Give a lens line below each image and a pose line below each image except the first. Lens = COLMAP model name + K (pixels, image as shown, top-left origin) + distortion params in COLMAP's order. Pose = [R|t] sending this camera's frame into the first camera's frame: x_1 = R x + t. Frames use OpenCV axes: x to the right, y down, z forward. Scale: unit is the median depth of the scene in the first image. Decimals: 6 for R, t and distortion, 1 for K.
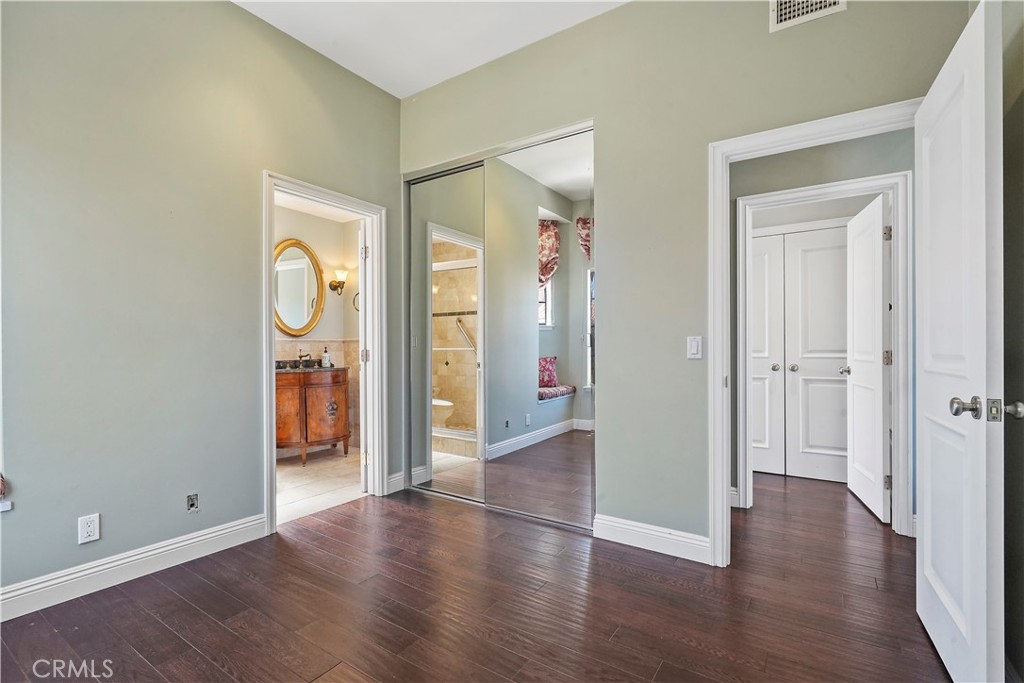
lens RADIAL K [[473.1, 0, 513.2], [0, 473.1, 344.8], [0, 0, 1]] dist [0.003506, -0.000248]
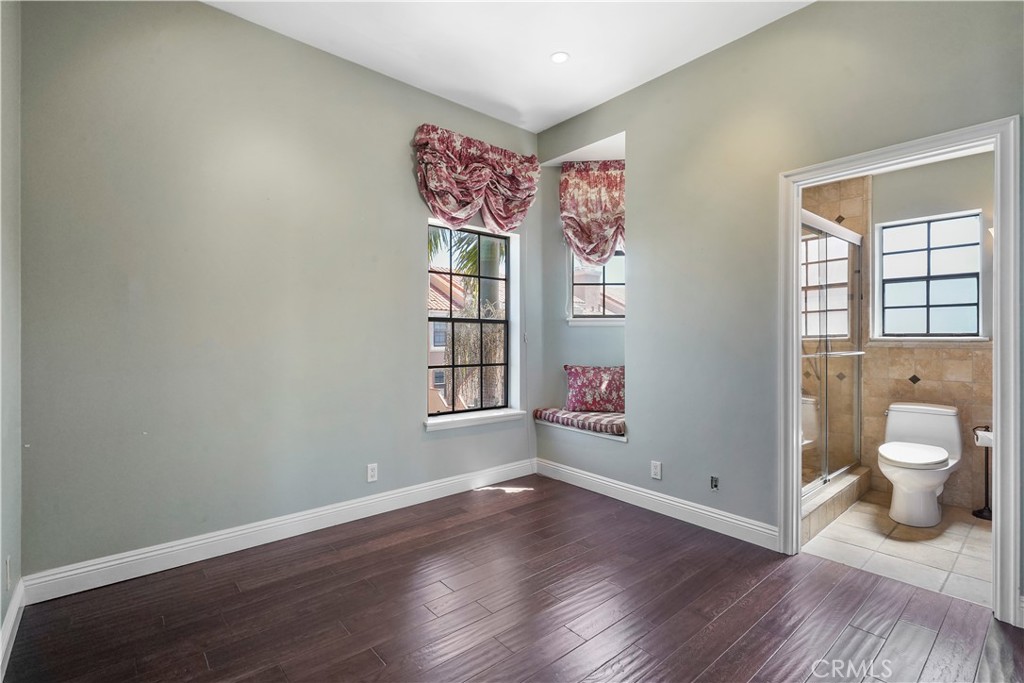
lens RADIAL K [[473.1, 0, 512.9], [0, 473.1, 340.2], [0, 0, 1]] dist [0.003506, -0.000248]
pose [[-0.270255, -0.001336, -0.962788, 0.618919], [0.001219, 0.999998, -0.001729, -0.030578], [0.962788, -0.001641, -0.270253, 0.824284]]
